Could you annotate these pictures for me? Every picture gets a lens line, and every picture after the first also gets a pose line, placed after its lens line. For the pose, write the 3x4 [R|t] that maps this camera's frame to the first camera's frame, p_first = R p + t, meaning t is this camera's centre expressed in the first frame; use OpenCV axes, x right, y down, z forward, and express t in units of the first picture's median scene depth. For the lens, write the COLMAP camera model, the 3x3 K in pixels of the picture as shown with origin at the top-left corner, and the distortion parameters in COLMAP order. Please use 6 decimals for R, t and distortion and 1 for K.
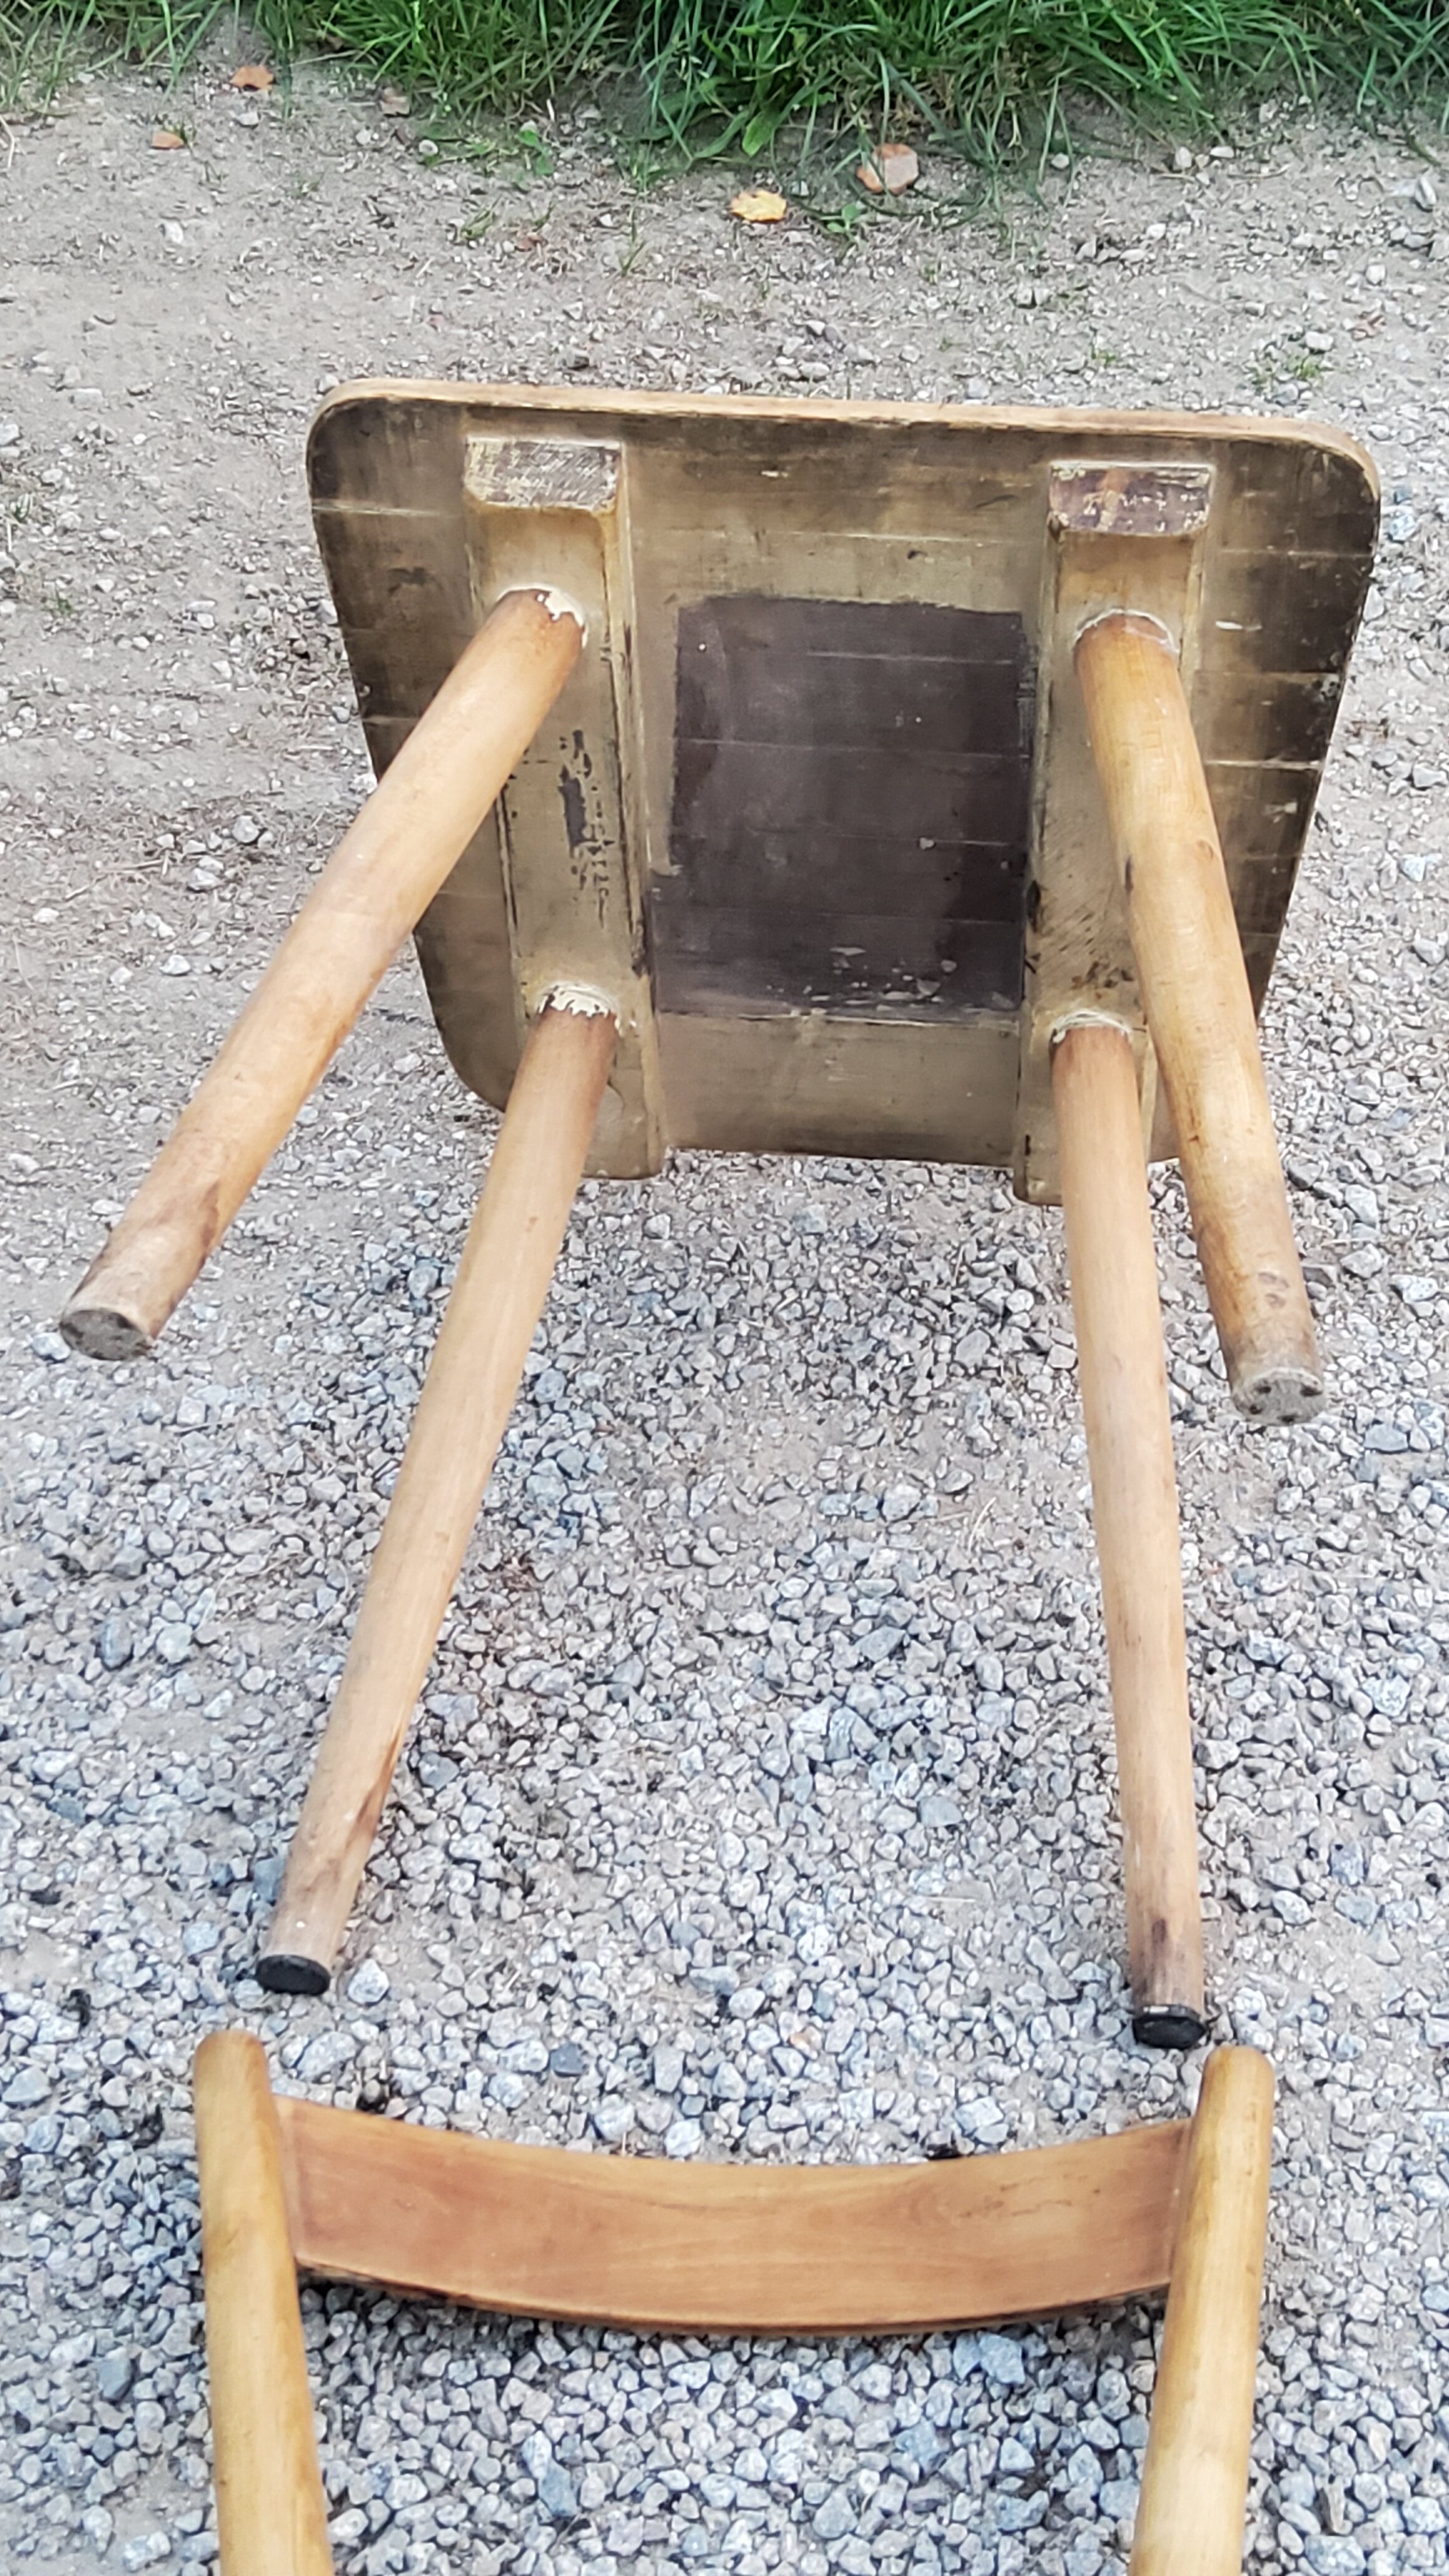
lens RADIAL K [[3786.0, 0, 722.5], [0, 3786.0, 1284.3], [0, 0, 1]] dist [0.108889, 0.000000]
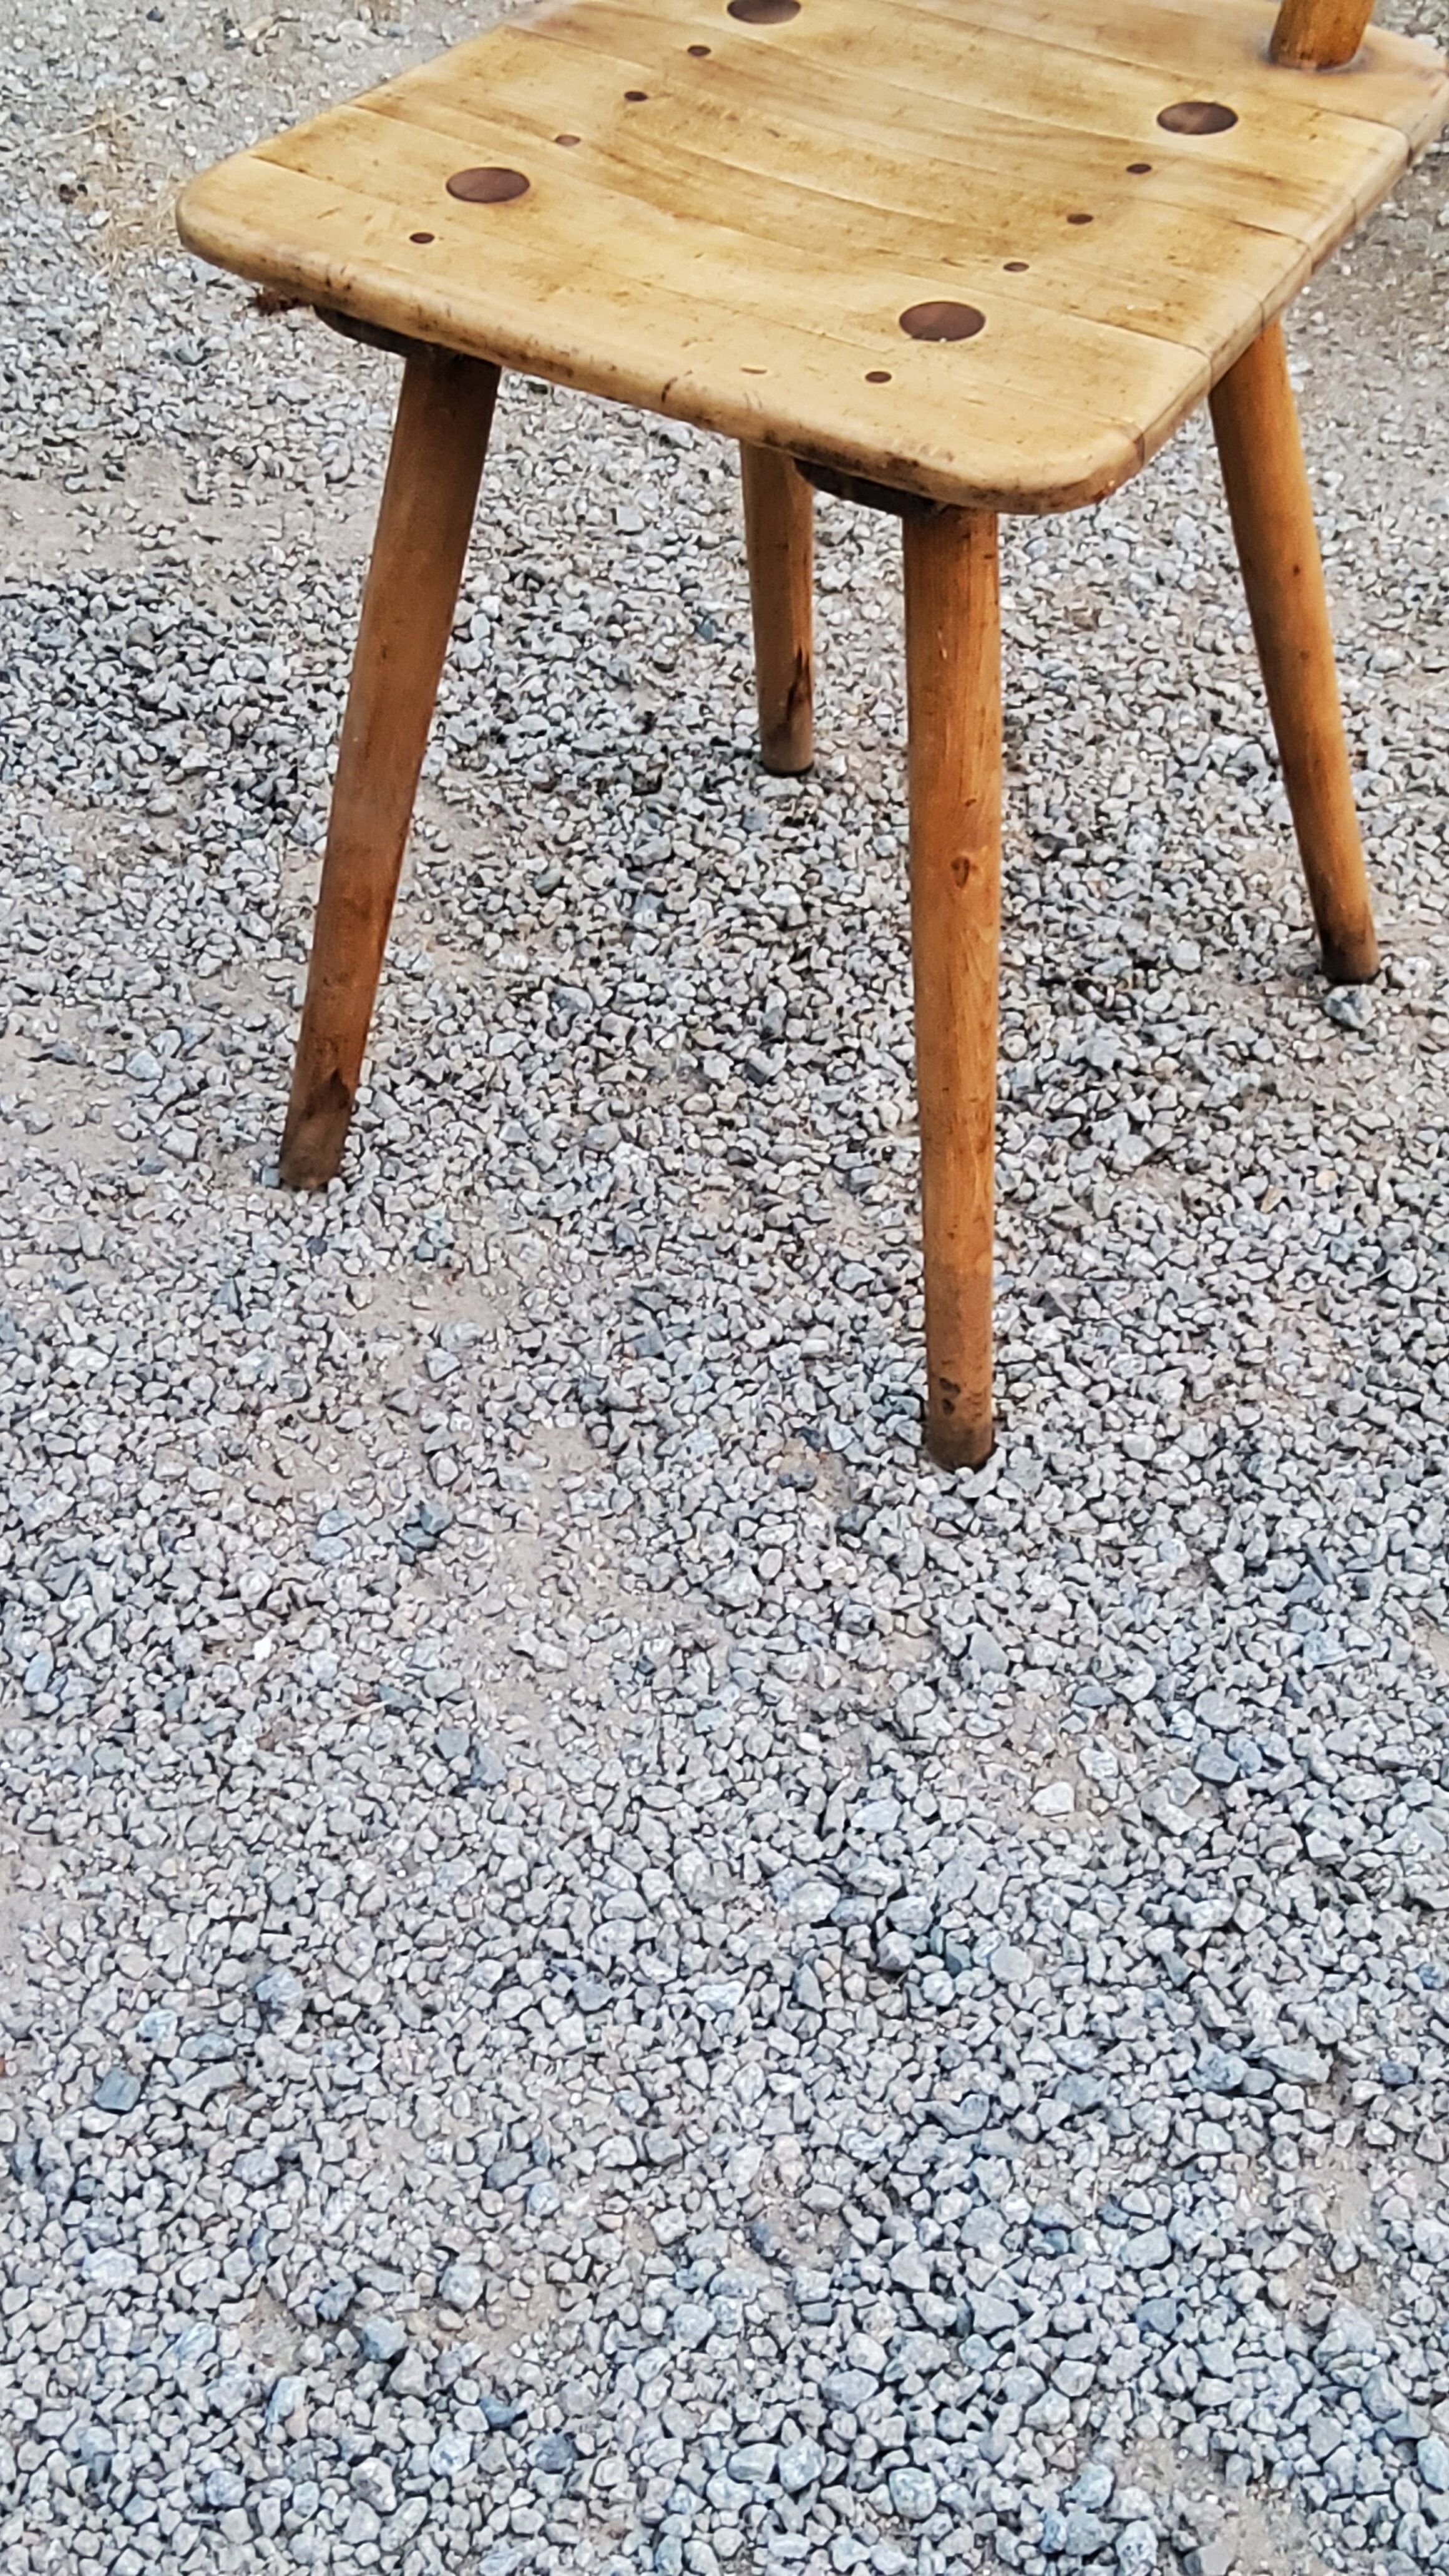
lens RADIAL K [[3786.0, 0, 765.9], [0, 3786.0, 1270.6], [0, 0, 1]] dist [0.108889, 0.000000]
pose [[0.873142, 0.340558, -0.348774, 0.406699], [-0.363214, 0.931706, 0.000465, 0.344883], [0.325113, 0.126274, 0.937207, -0.258234]]
